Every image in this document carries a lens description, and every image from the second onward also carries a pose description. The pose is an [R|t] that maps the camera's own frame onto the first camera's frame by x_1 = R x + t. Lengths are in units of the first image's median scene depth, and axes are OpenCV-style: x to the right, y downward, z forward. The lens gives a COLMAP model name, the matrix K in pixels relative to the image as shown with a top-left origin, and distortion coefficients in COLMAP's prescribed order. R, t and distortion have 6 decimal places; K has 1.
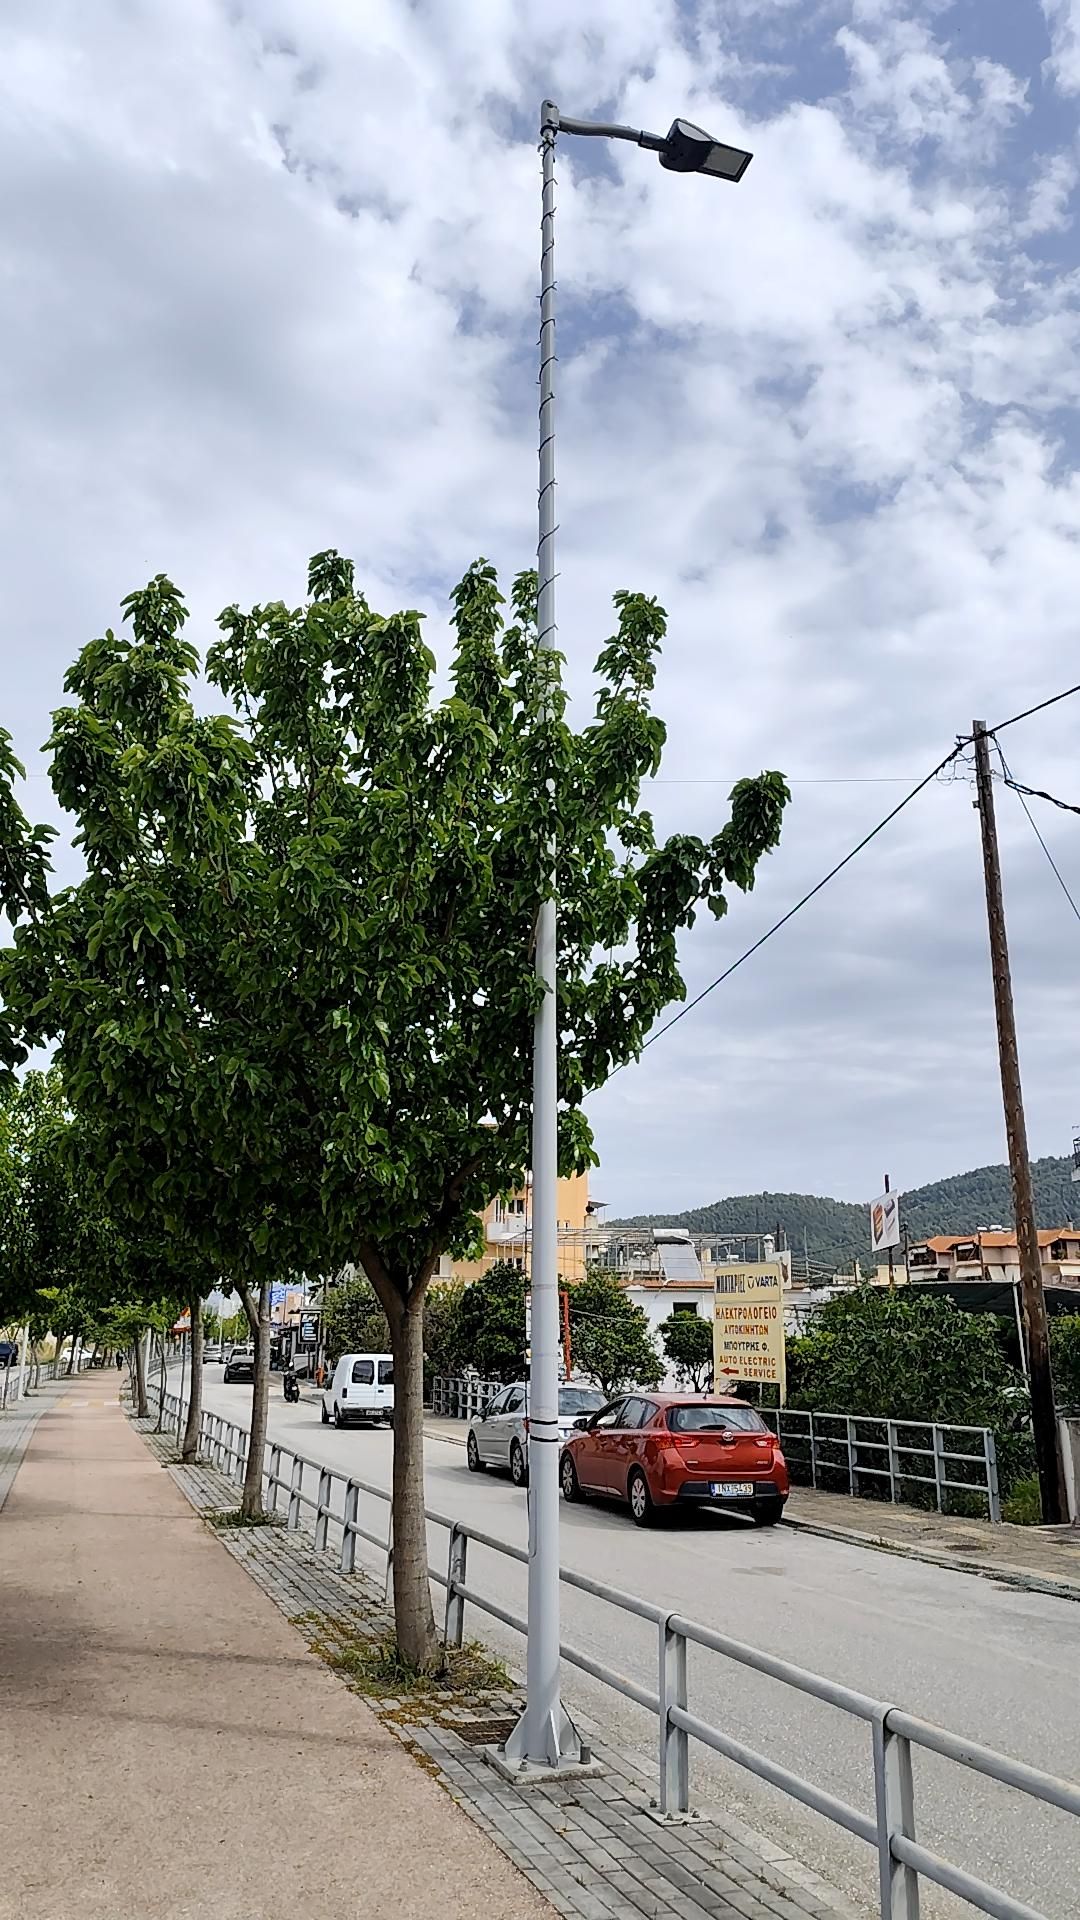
lens RADIAL K [[1536.0, 0, 540.0], [0, 1536.0, 960.0], [0, 0, 1]] dist [0.003103, 0.000747]
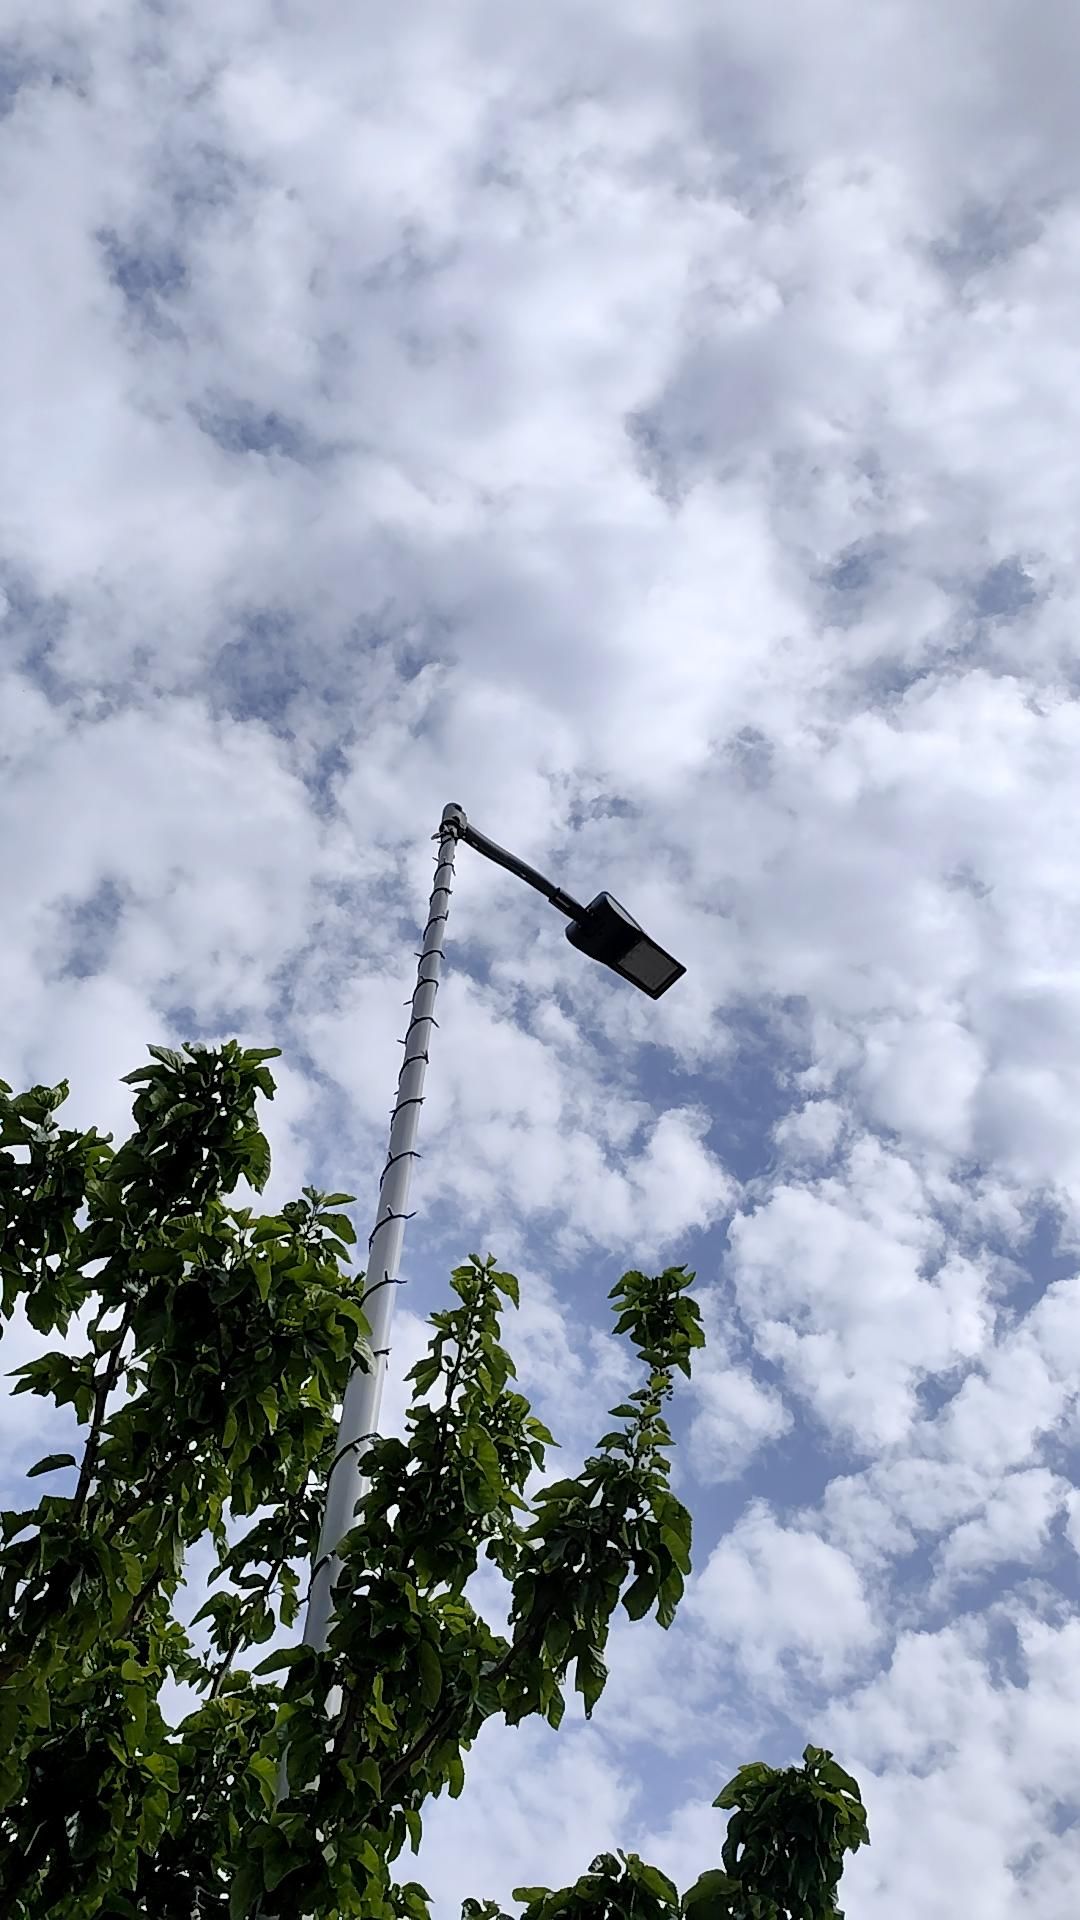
lens RADIAL K [[1536.0, 0, 540.0], [0, 1536.0, 960.0], [0, 0, 1]] dist [0.003103, 0.000747]
pose [[0.891194, 0.394104, 0.224621, -0.048838], [-0.065061, 0.601101, -0.796520, 0.036791], [-0.448932, 0.695240, 0.561339, 0.318539]]
